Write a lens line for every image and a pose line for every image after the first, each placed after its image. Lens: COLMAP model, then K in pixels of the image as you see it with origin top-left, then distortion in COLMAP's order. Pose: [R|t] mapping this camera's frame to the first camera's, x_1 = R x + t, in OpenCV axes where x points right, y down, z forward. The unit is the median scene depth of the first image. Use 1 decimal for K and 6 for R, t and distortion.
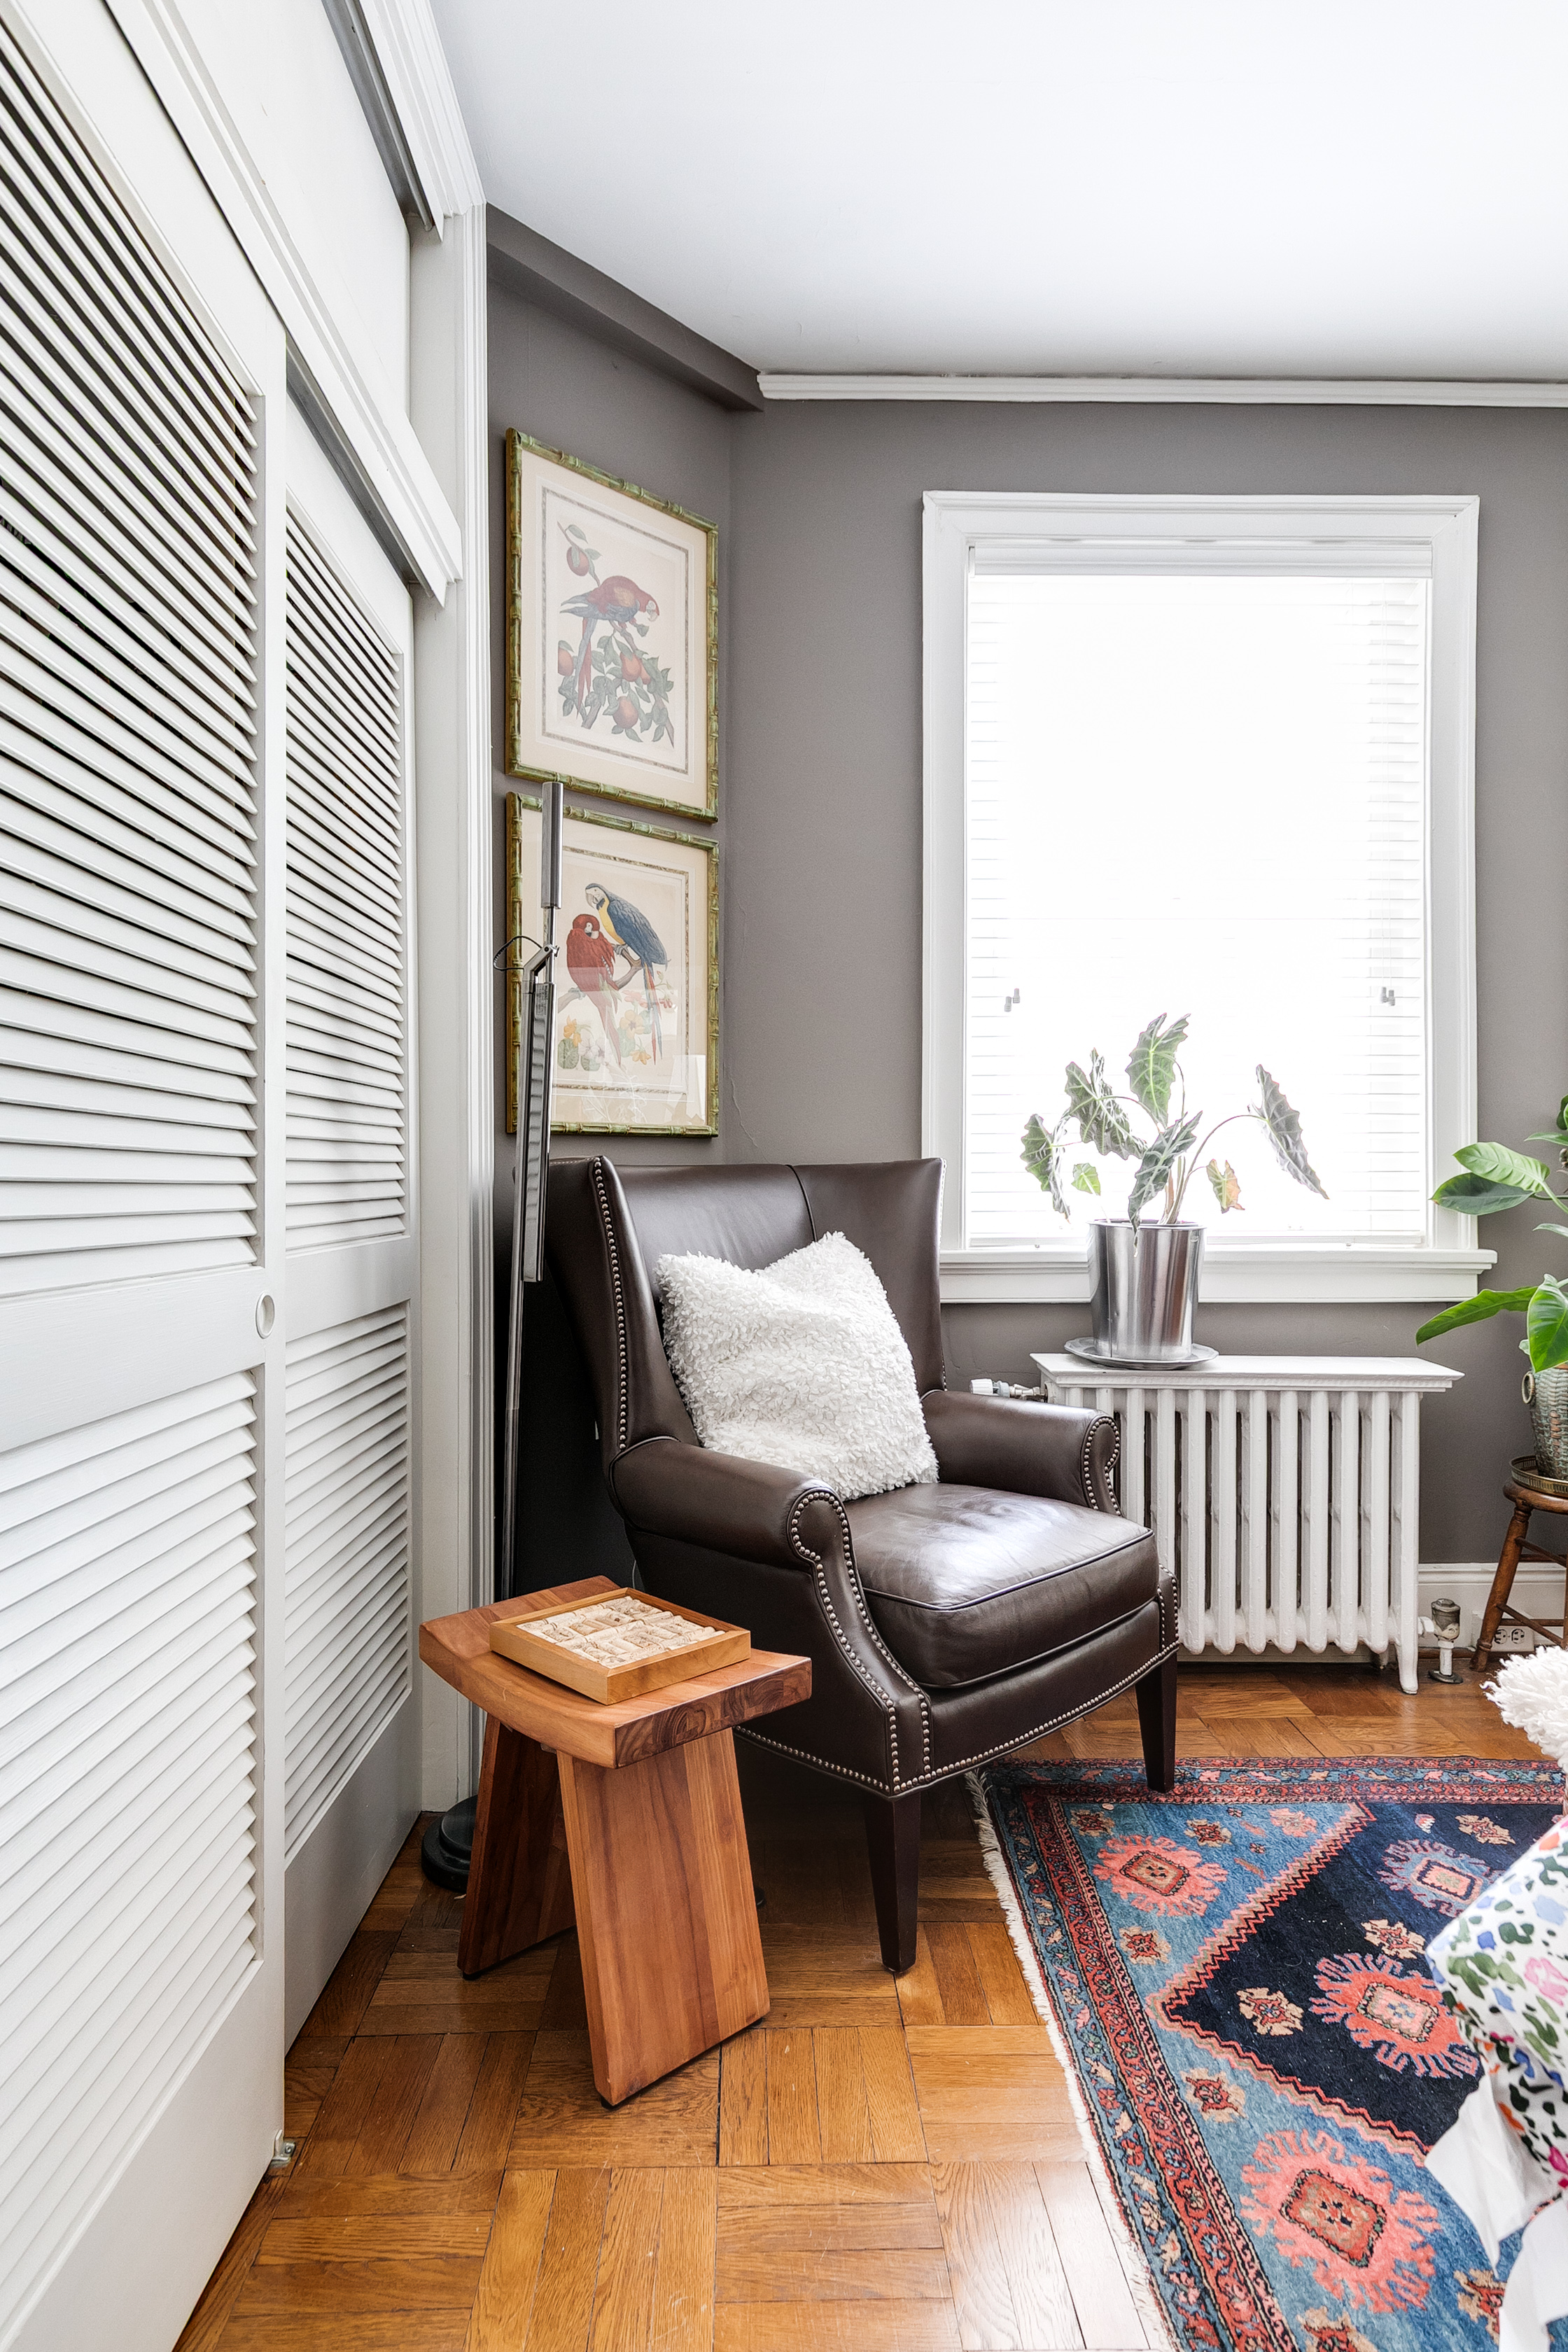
lens RADIAL K [[1343.2, 0, 778.7], [0, 1343.2, 1172.5], [0, 0, 1]] dist [0.005305, 0.000543]
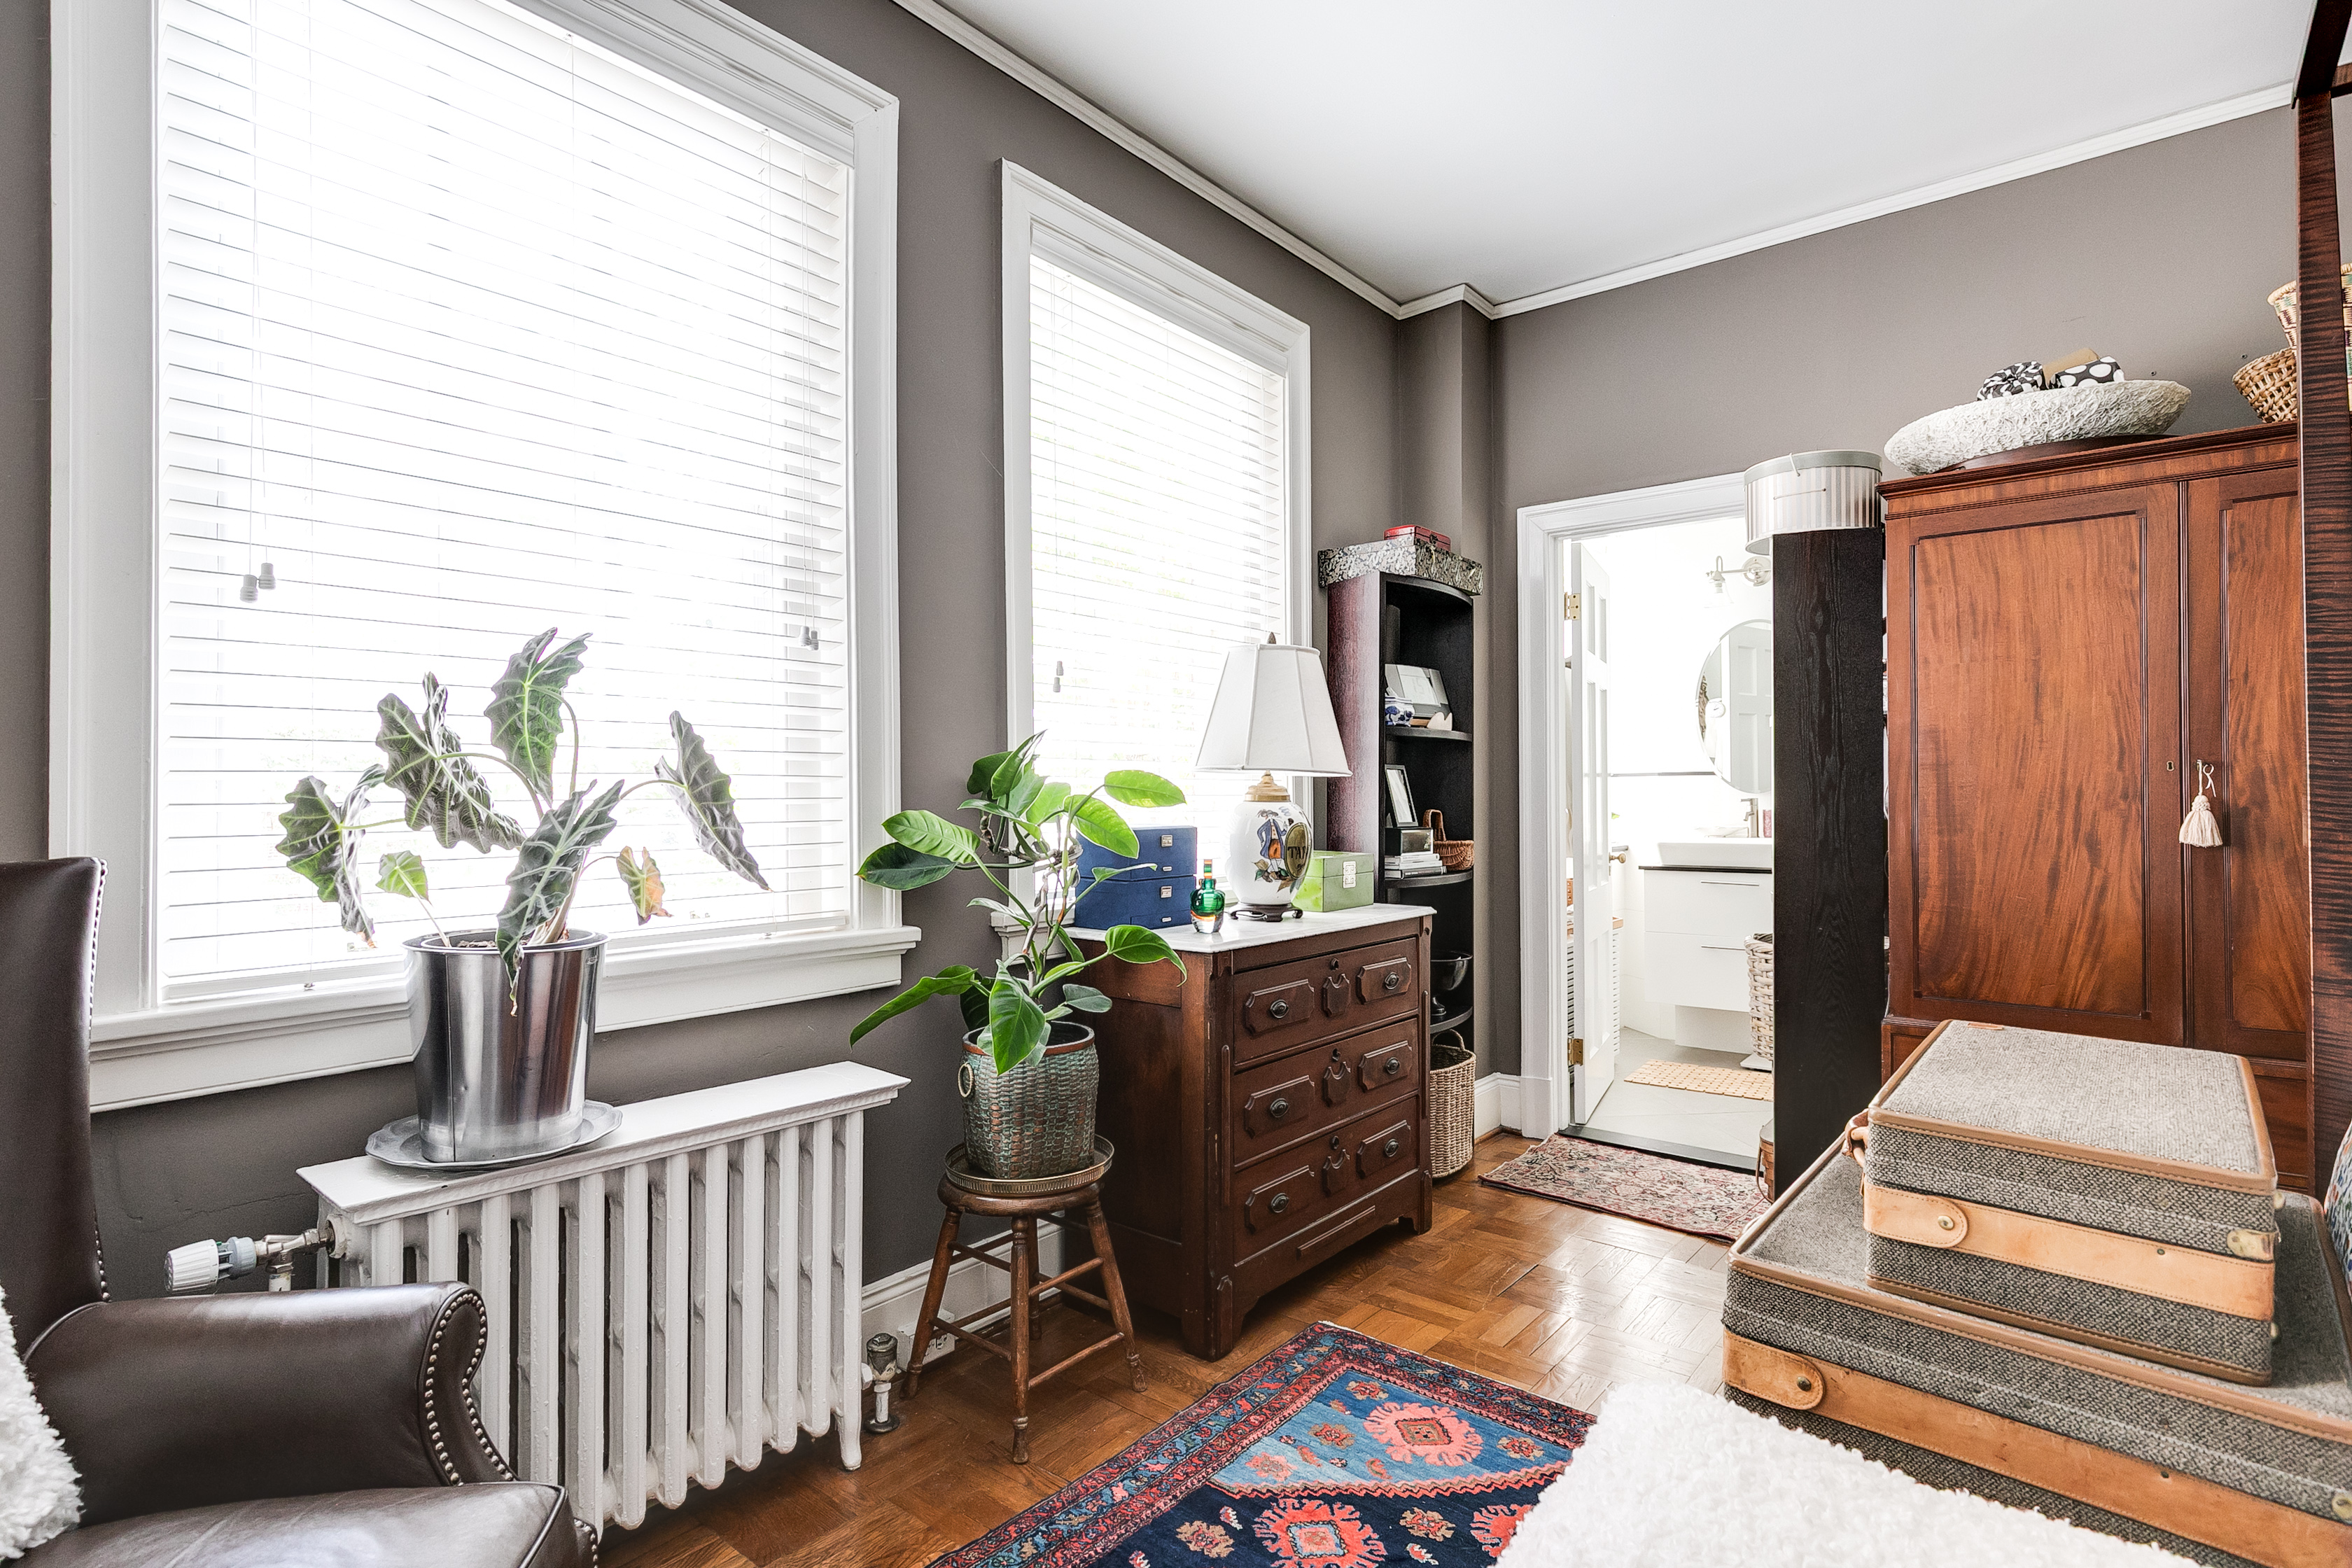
lens RADIAL K [[1152.8, 0, 1172.8], [0, 1152.8, 789.7], [0, 0, 1]] dist [-0.001960, 0.000426]
pose [[0.653963, -0.000245, 0.756527, 0.055048], [0.003017, 0.999993, -0.002284, -0.035155], [-0.756521, 0.003776, 0.653959, 0.375960]]
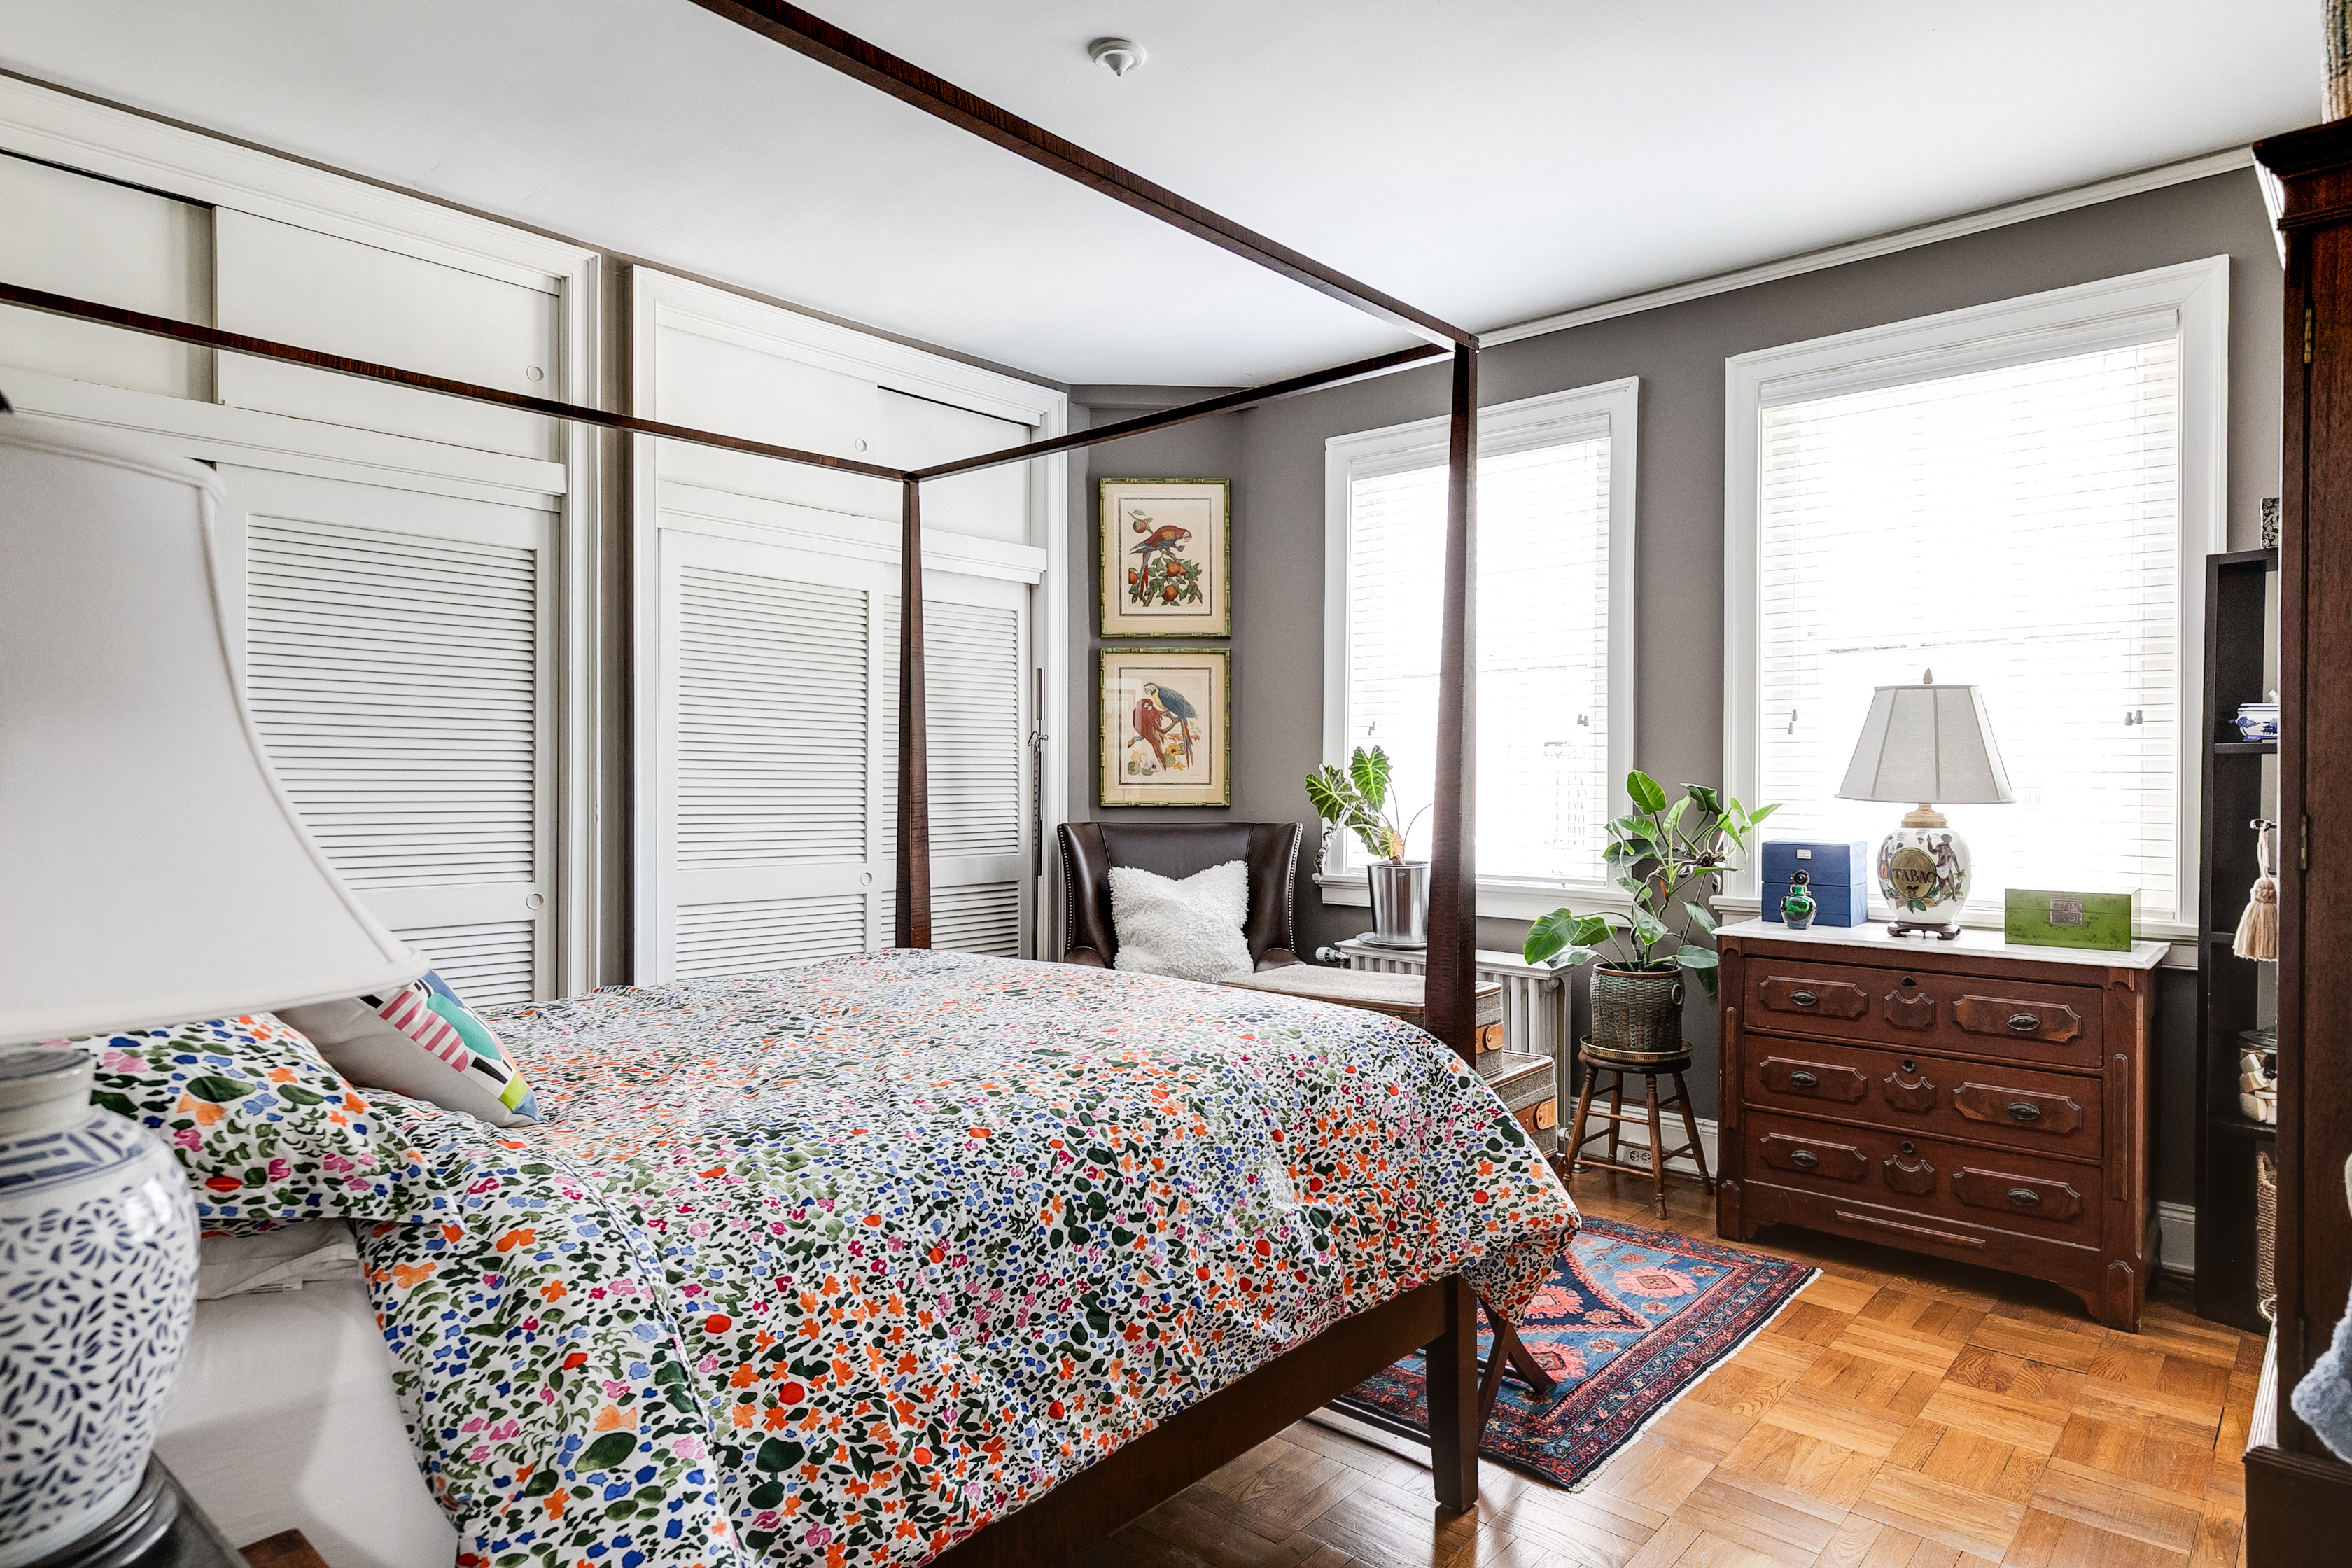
lens RADIAL K [[1343.2, 0, 1176.0], [0, 1343.2, 784.0], [0, 0, 1]] dist [0.005305, 0.000543]
pose [[0.731509, 0.006521, -0.681801, 1.232259], [-0.001773, 0.999969, 0.007662, -0.076180], [0.681830, -0.004396, 0.731498, -0.436803]]
